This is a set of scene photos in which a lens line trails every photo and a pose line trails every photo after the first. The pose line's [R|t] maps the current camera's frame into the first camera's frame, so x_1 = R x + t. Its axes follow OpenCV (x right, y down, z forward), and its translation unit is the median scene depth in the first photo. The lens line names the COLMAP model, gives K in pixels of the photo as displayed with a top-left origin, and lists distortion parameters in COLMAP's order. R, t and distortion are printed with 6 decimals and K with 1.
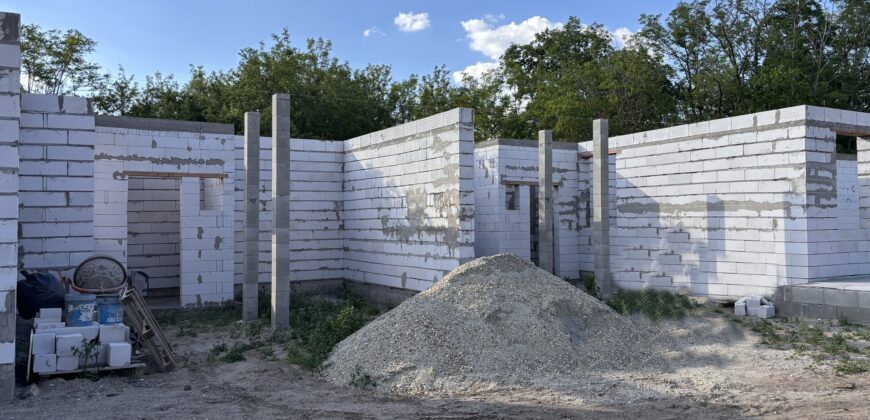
lens RADIAL K [[681.8, 0, 431.1], [0, 681.8, 205.2], [0, 0, 1]] dist [0.054898, -0.067224]
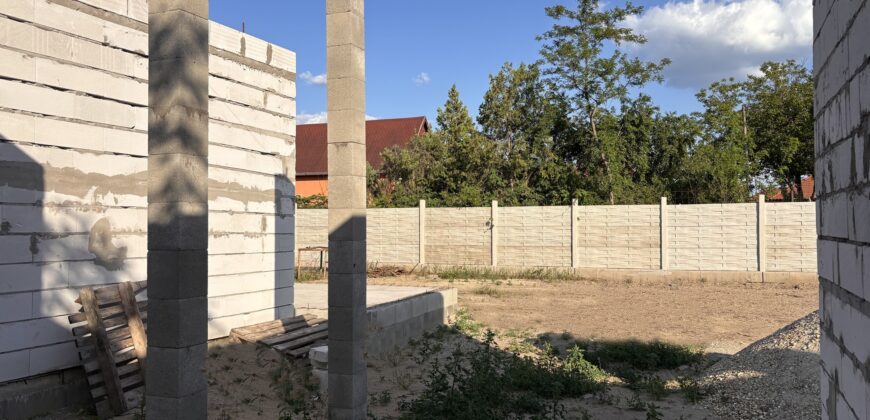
lens RADIAL K [[681.8, 0, 431.1], [0, 681.8, 205.2], [0, 0, 1]] dist [0.054898, -0.067224]
pose [[-0.603637, 0.029557, 0.796711, -0.082057], [-0.017402, 0.998586, -0.050230, 0.038221], [-0.797069, -0.044185, -0.602269, 1.251282]]
